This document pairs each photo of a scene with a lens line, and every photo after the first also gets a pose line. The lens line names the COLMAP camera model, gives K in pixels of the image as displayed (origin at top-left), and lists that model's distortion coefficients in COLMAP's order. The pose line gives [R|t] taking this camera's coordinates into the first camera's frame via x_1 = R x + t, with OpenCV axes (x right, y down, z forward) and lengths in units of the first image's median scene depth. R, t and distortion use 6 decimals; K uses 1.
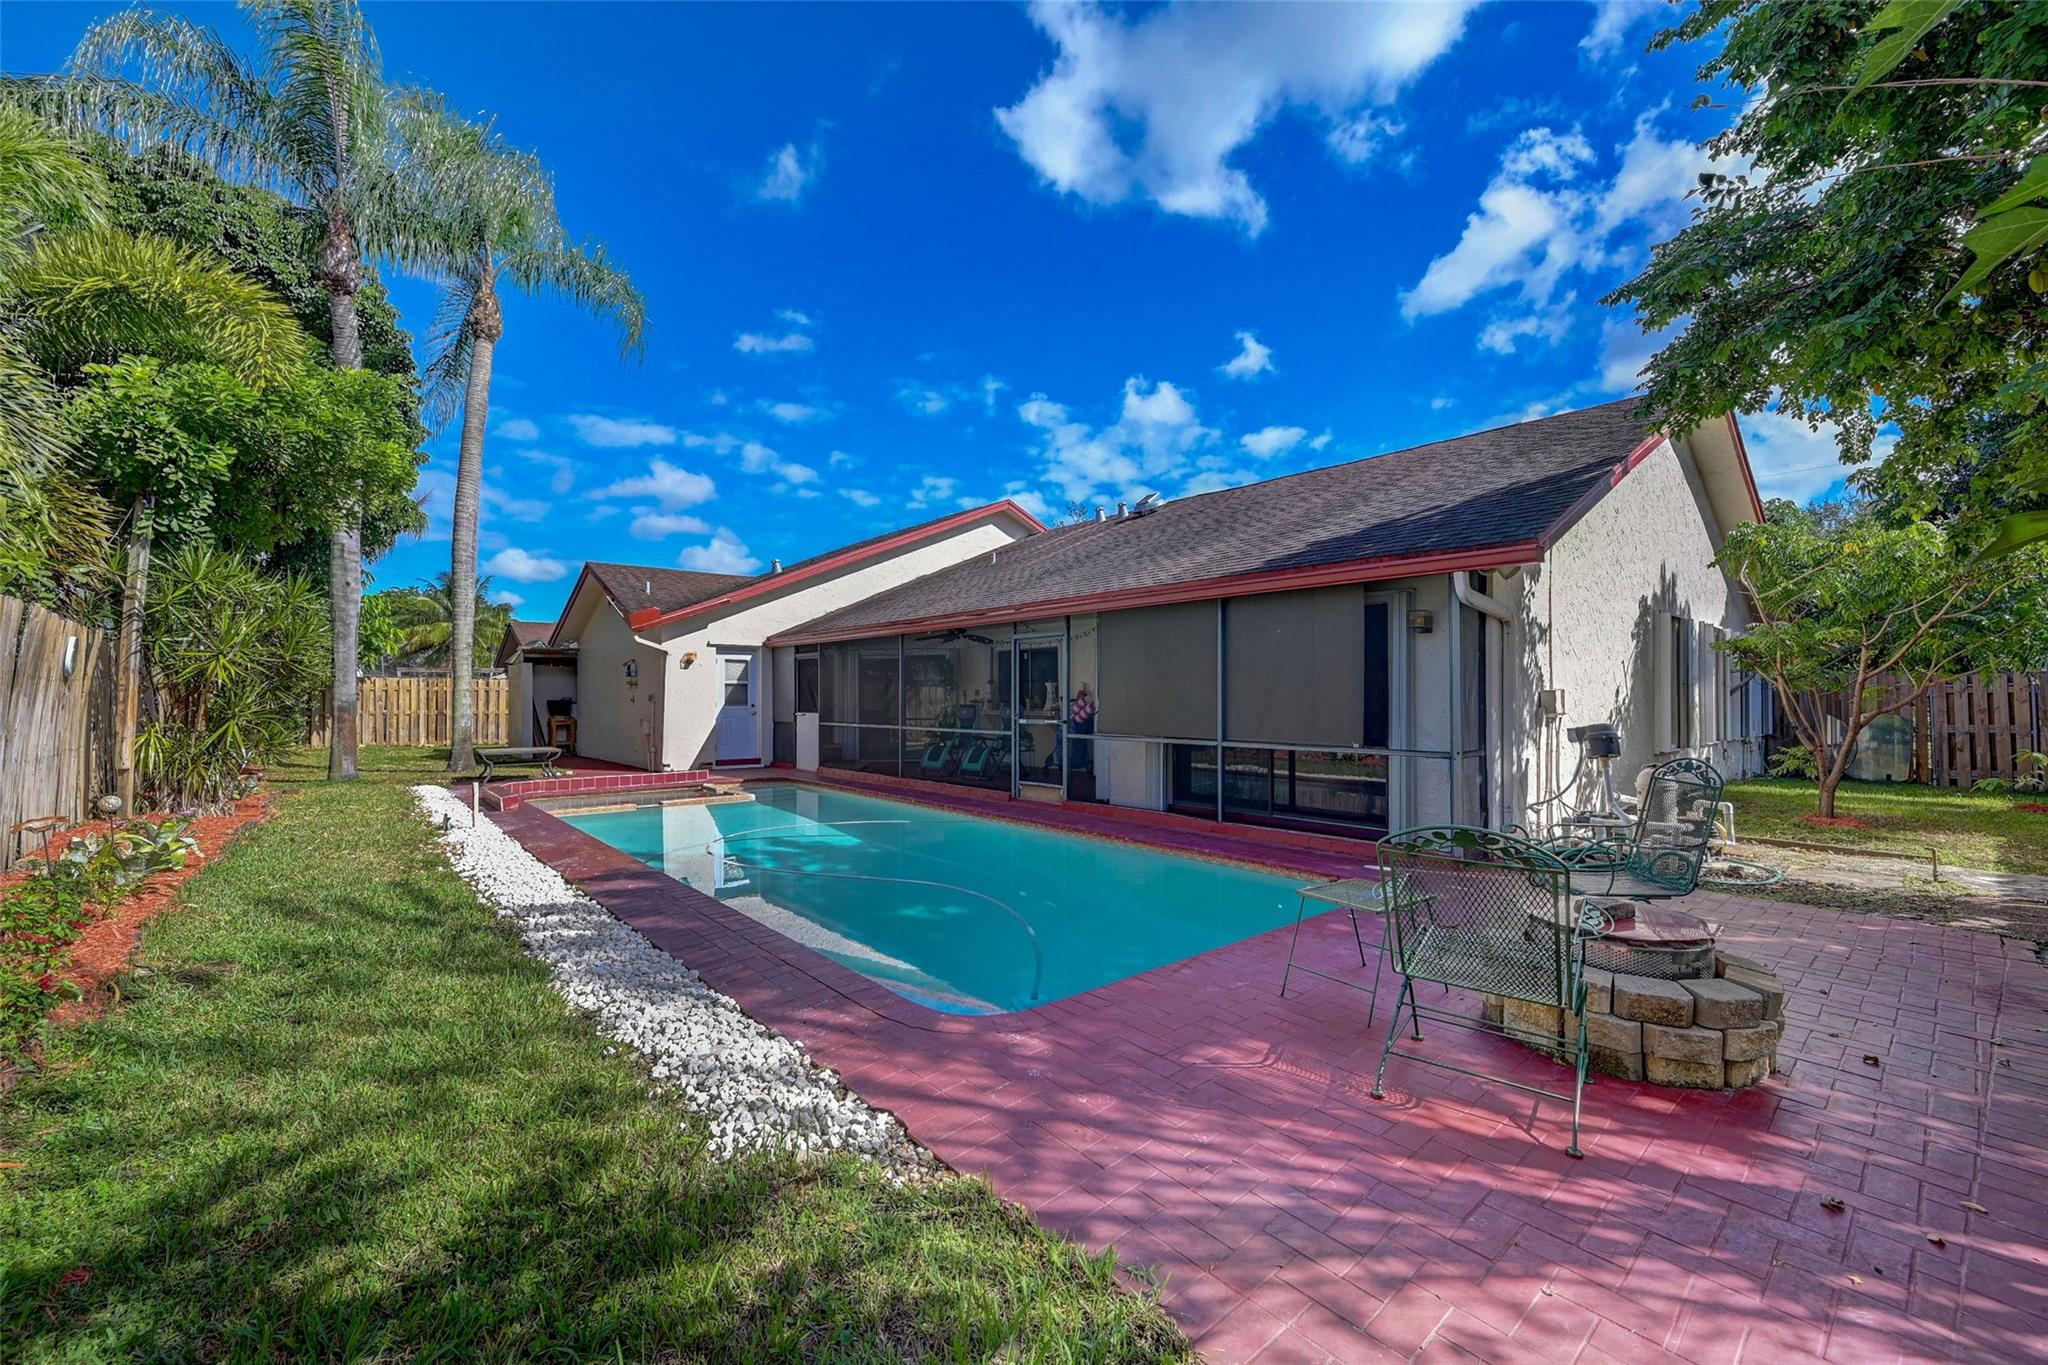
lens RADIAL K [[814.7, 0, 1023.5], [0, 814.7, 684.3], [0, 0, 1]] dist [0.003251, 0.000101]
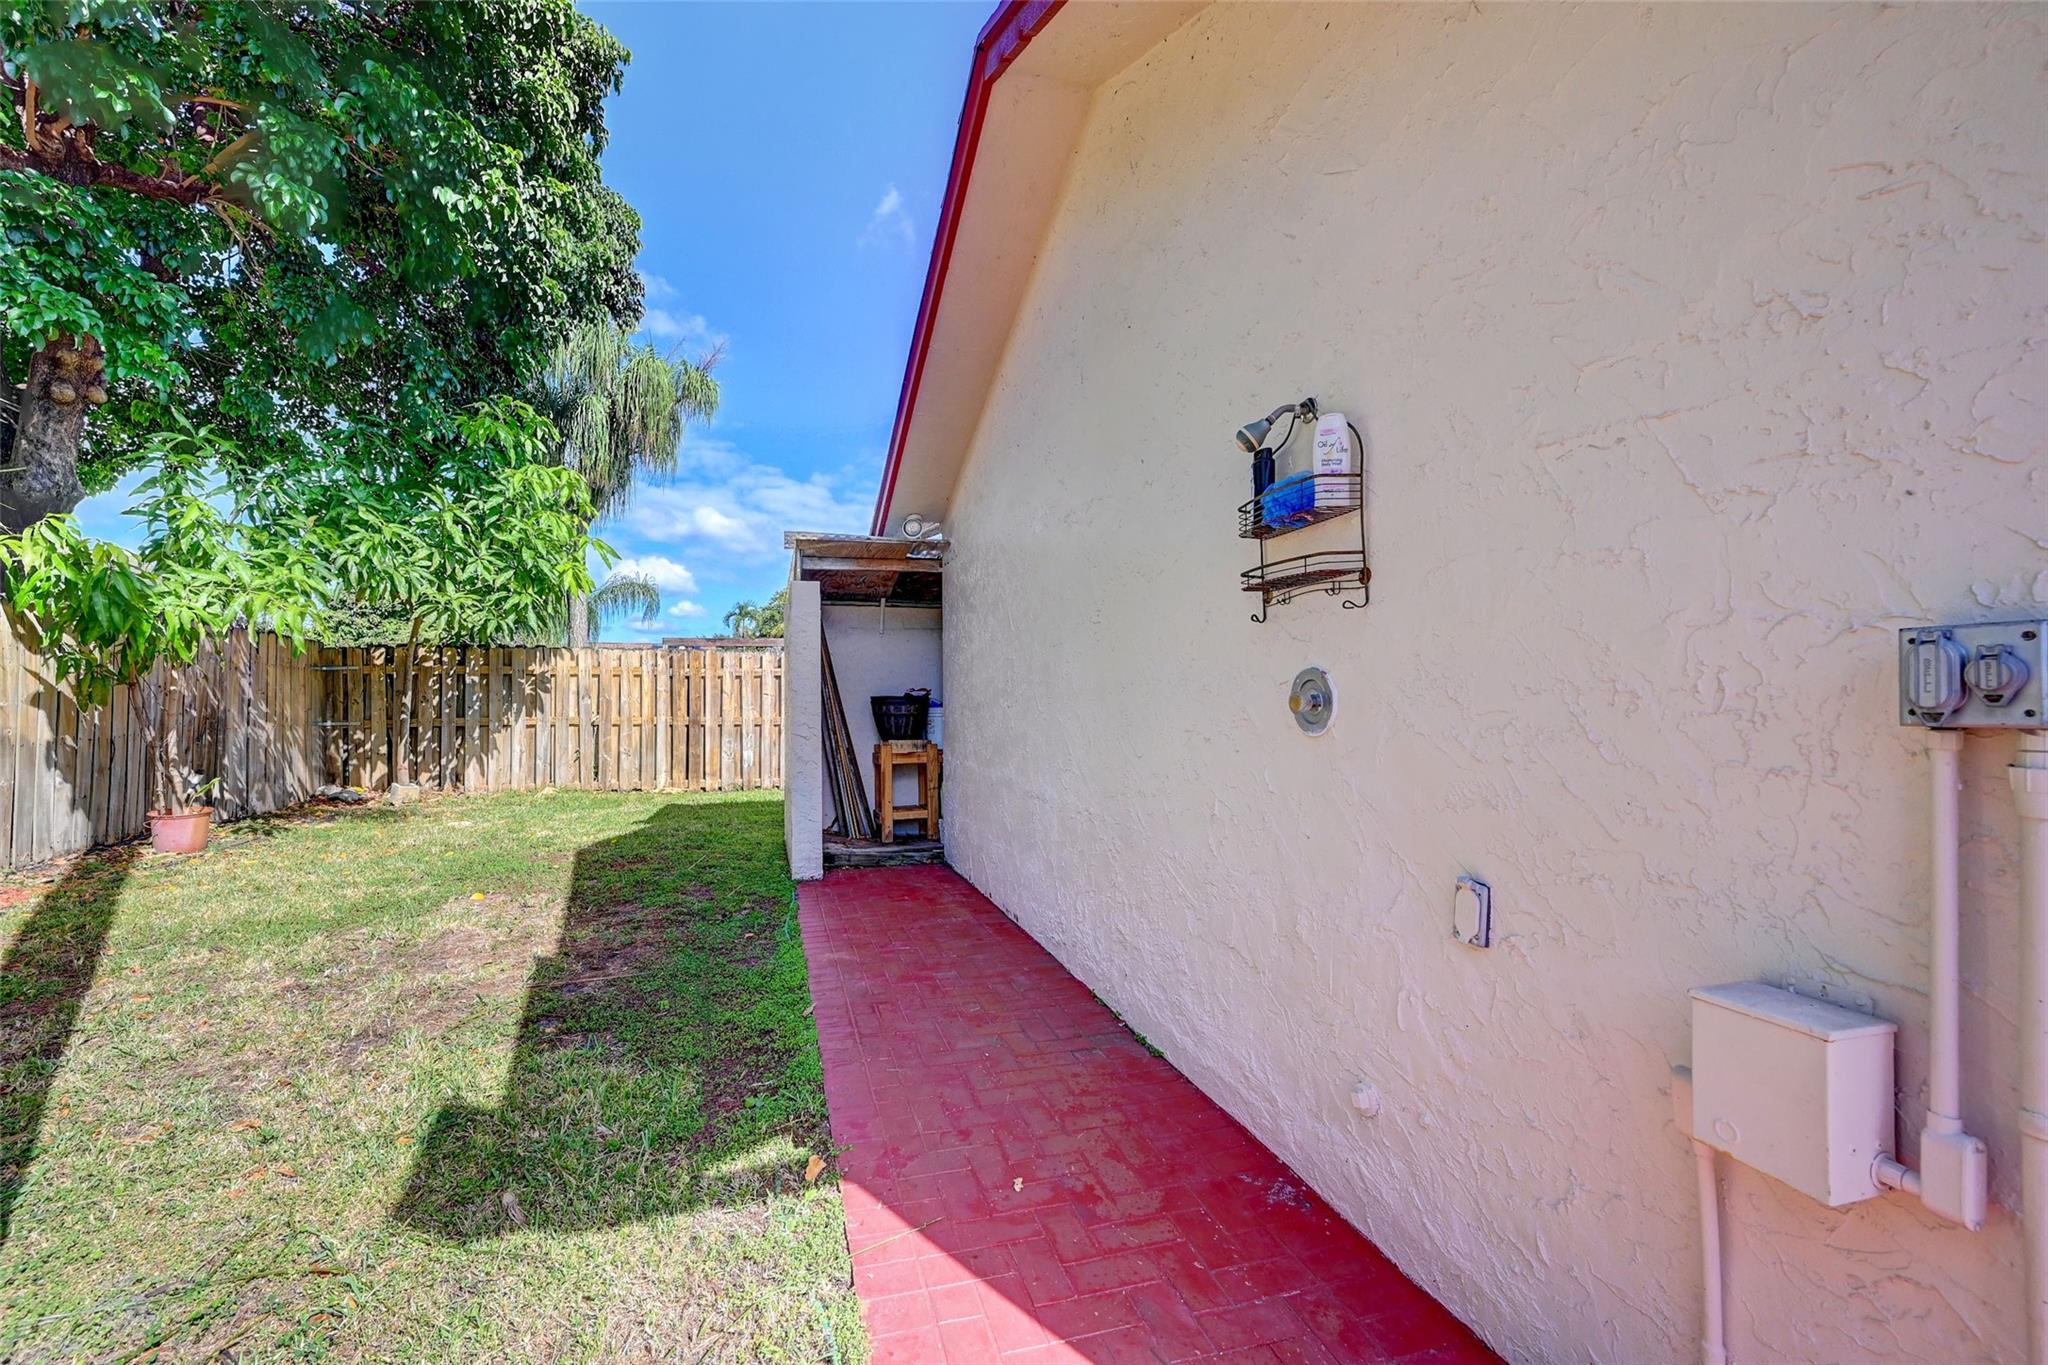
lens RADIAL K [[814.7, 0, 1022.4], [0, 814.7, 680.9], [0, 0, 1]] dist [0.003251, 0.000101]
pose [[0.918966, -0.004877, -0.394306, -0.351319], [0.009147, 0.999918, 0.008949, 0.008921], [0.394230, -0.011830, 0.918936, 0.643050]]
